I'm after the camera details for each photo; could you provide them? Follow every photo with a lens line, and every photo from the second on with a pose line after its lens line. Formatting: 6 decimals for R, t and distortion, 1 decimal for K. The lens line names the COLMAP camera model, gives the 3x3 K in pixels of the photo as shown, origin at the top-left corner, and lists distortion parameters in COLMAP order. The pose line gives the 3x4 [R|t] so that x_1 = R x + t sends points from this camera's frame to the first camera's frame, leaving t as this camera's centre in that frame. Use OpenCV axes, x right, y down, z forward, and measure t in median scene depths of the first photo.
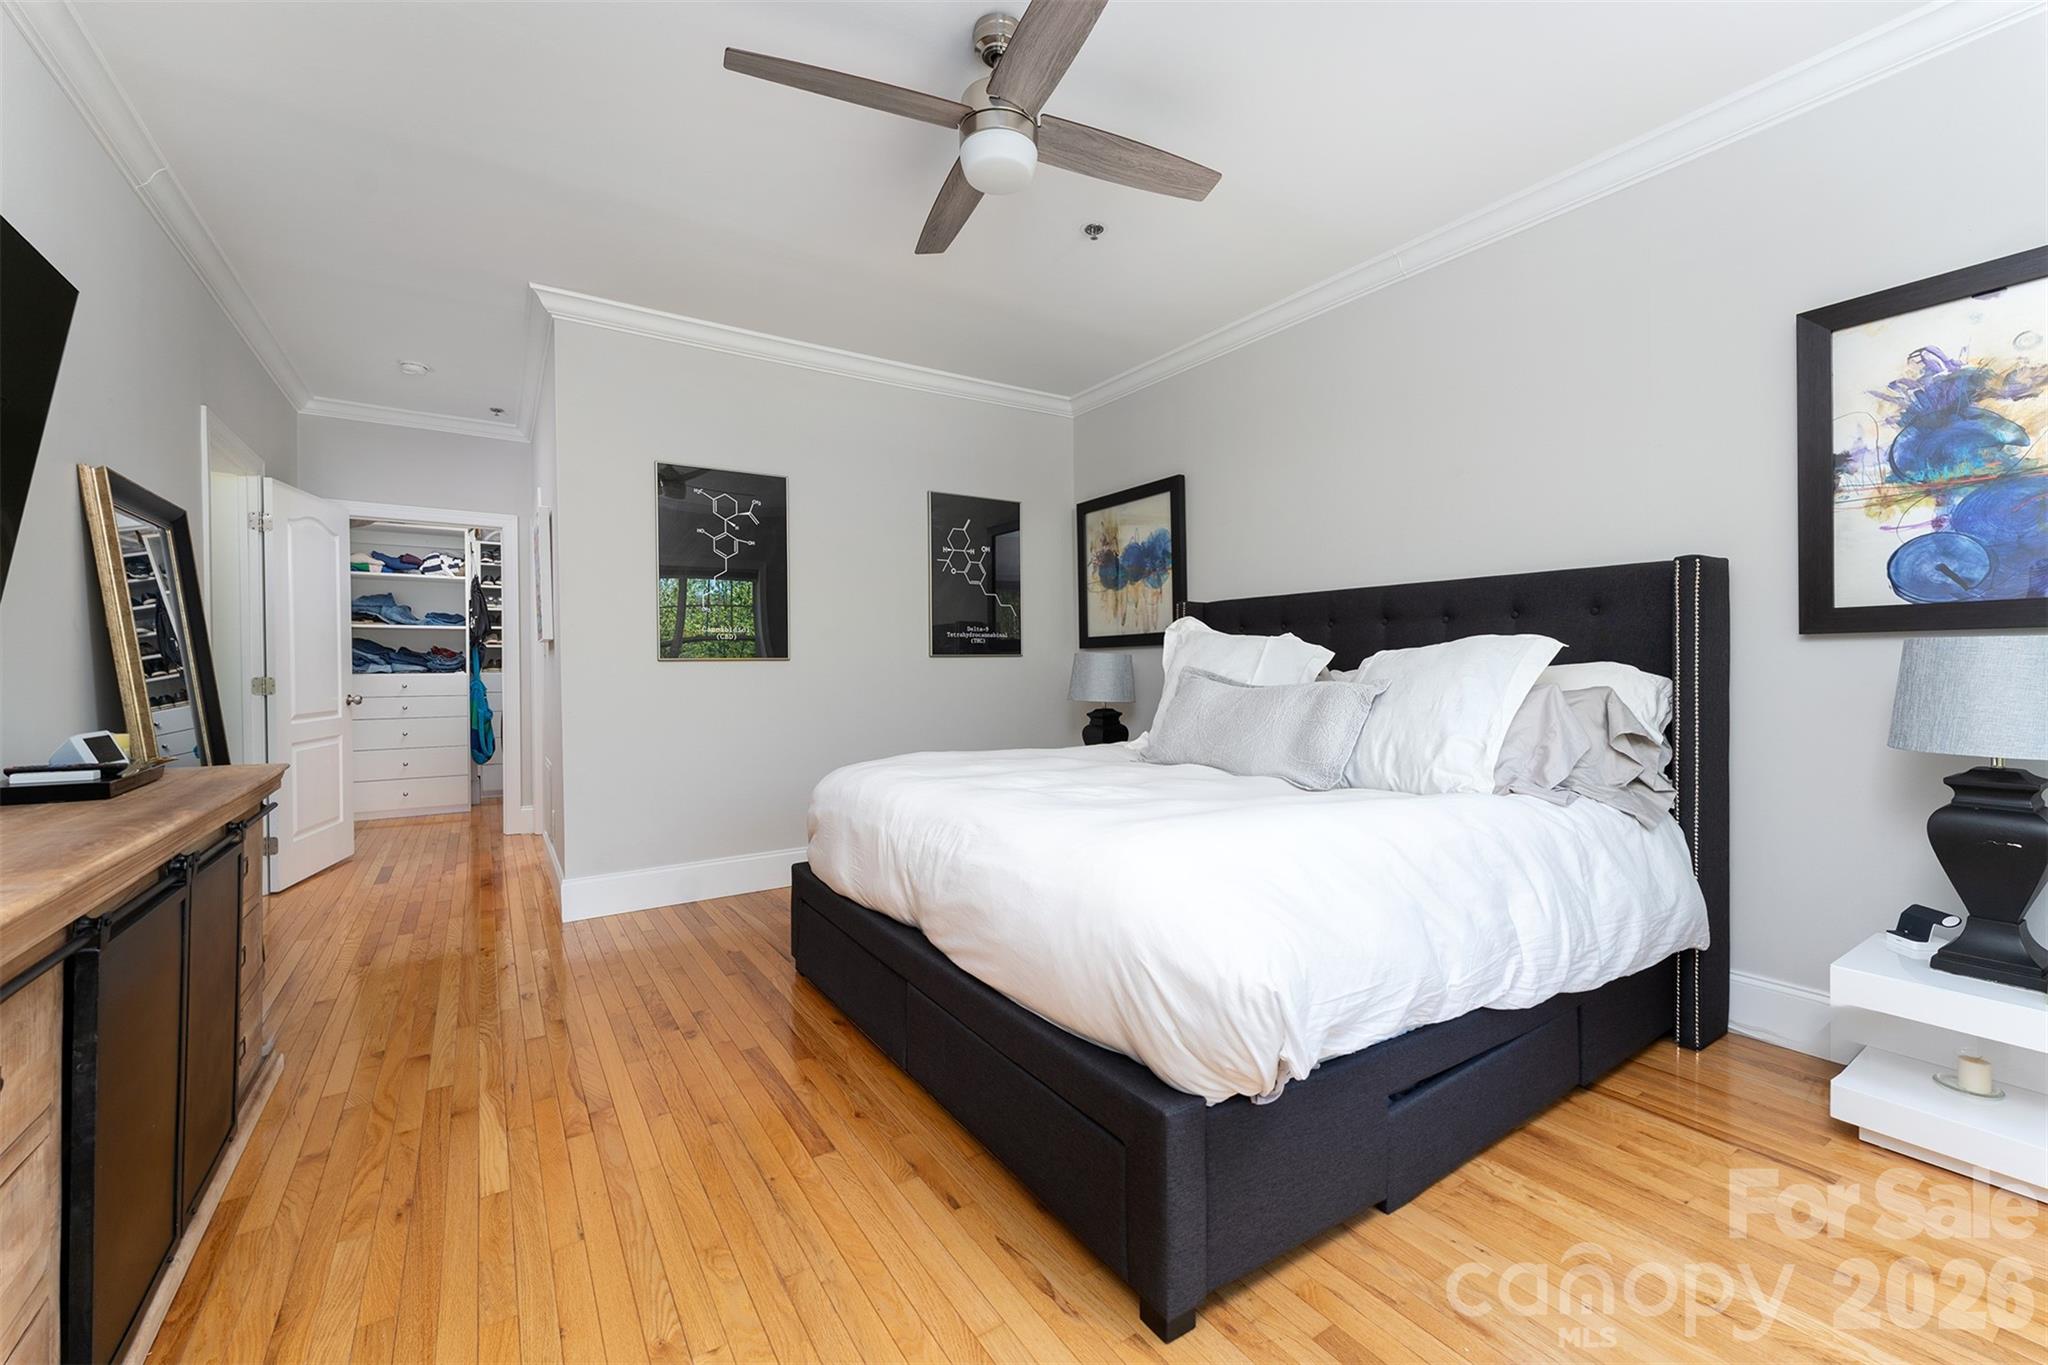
lens RADIAL K [[831.0, 0, 1012.4], [0, 831.0, 673.2], [0, 0, 1]] dist [0.001511, -0.000309]
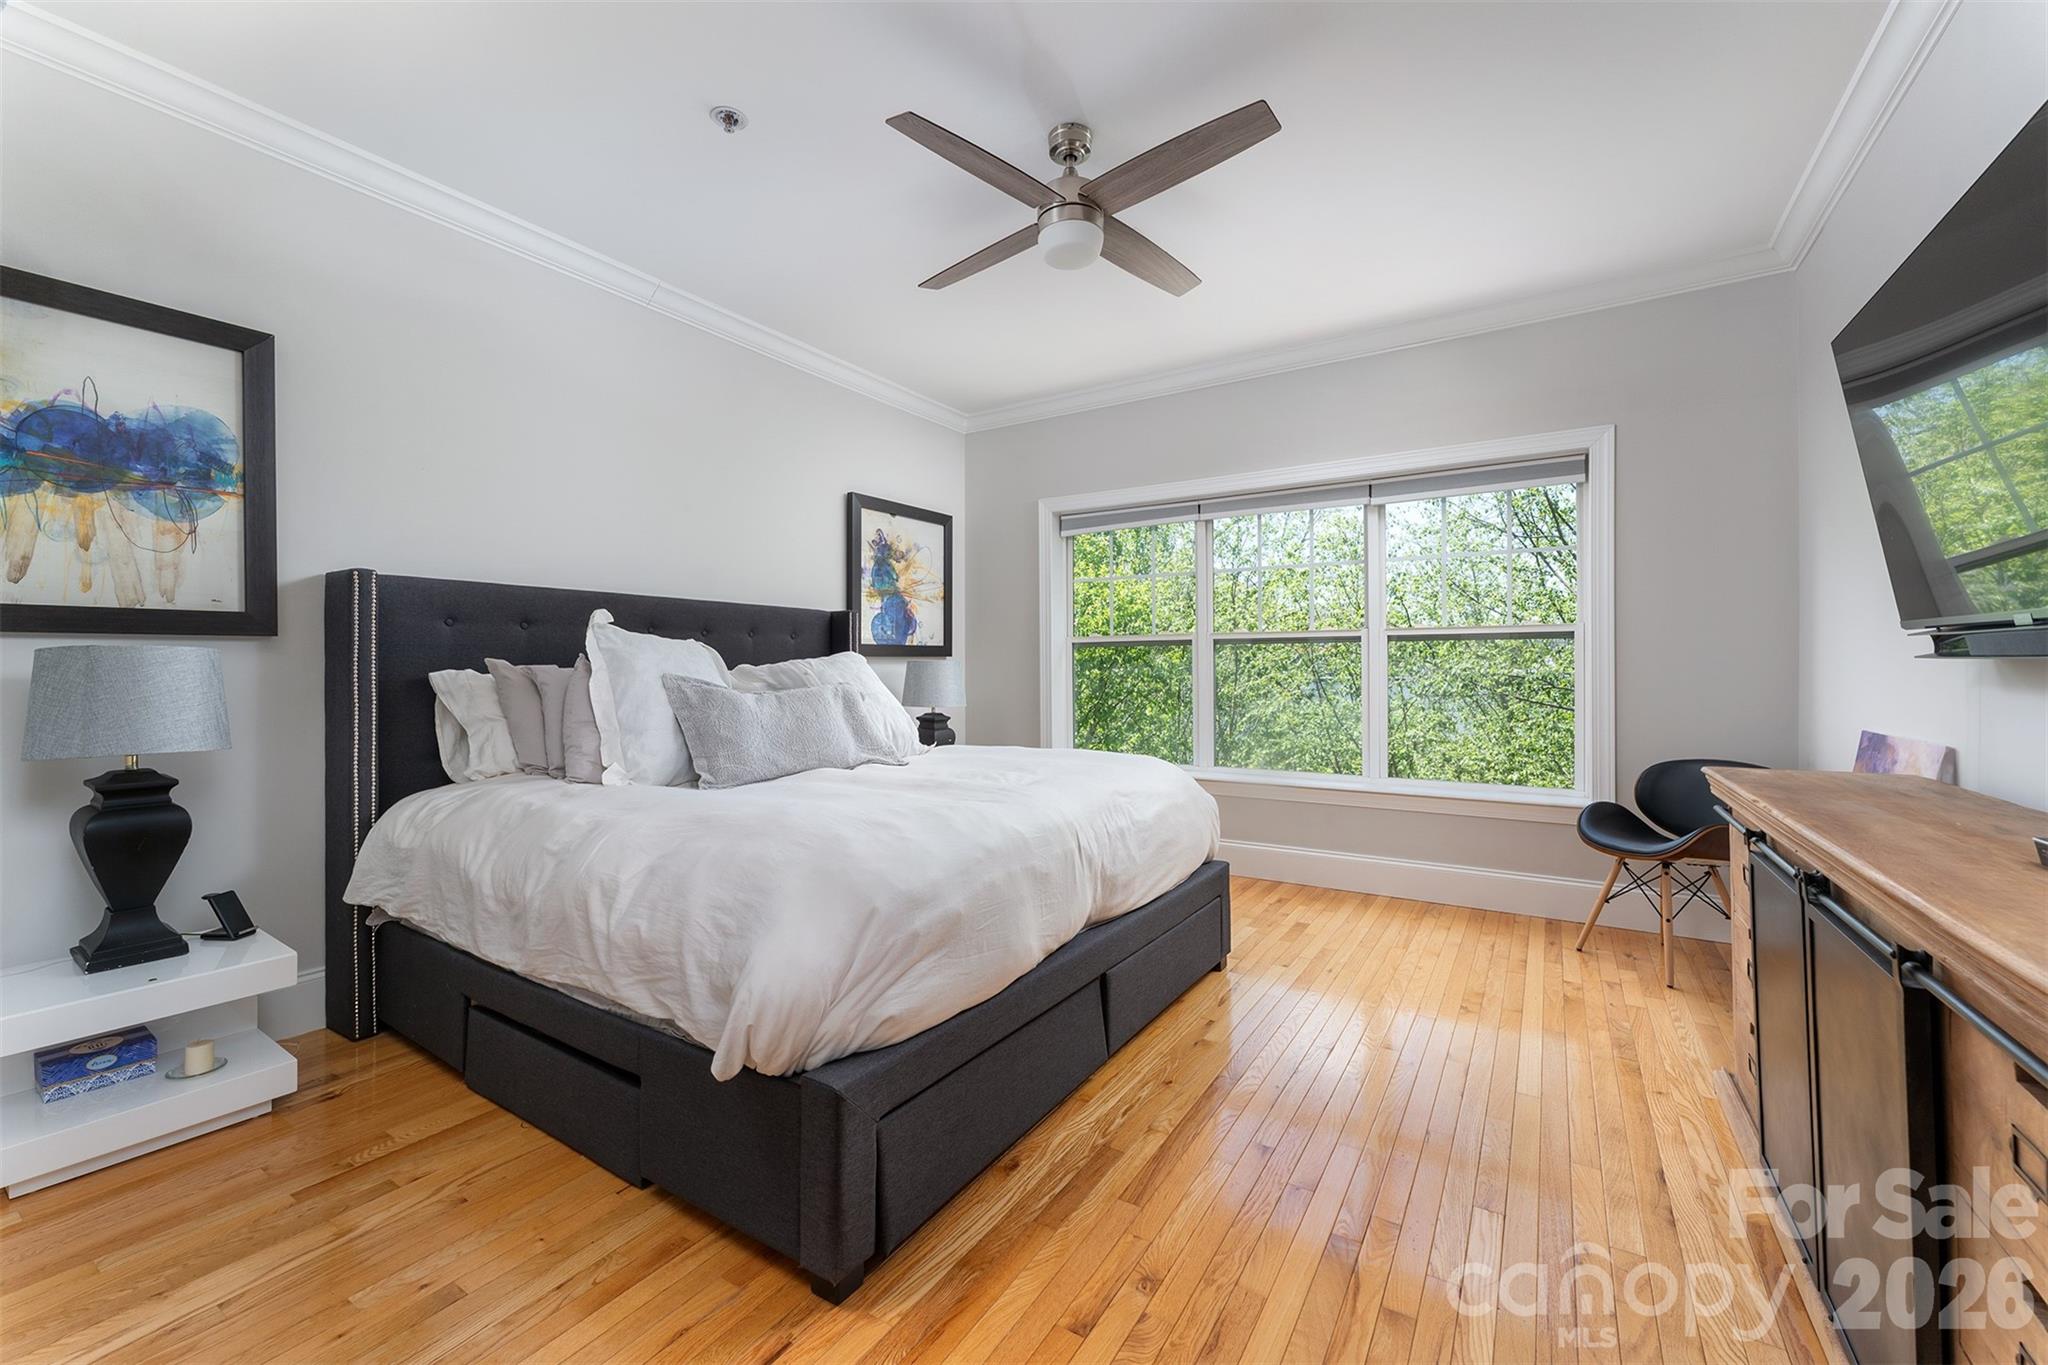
lens RADIAL K [[831.0, 0, 1012.4], [0, 831.0, 673.2], [0, 0, 1]] dist [0.001511, -0.000309]
pose [[-0.408173, -0.000262, 0.912904, -1.041269], [0.010275, 0.999935, 0.004881, -0.013235], [-0.912847, 0.011372, -0.408144, 1.541269]]
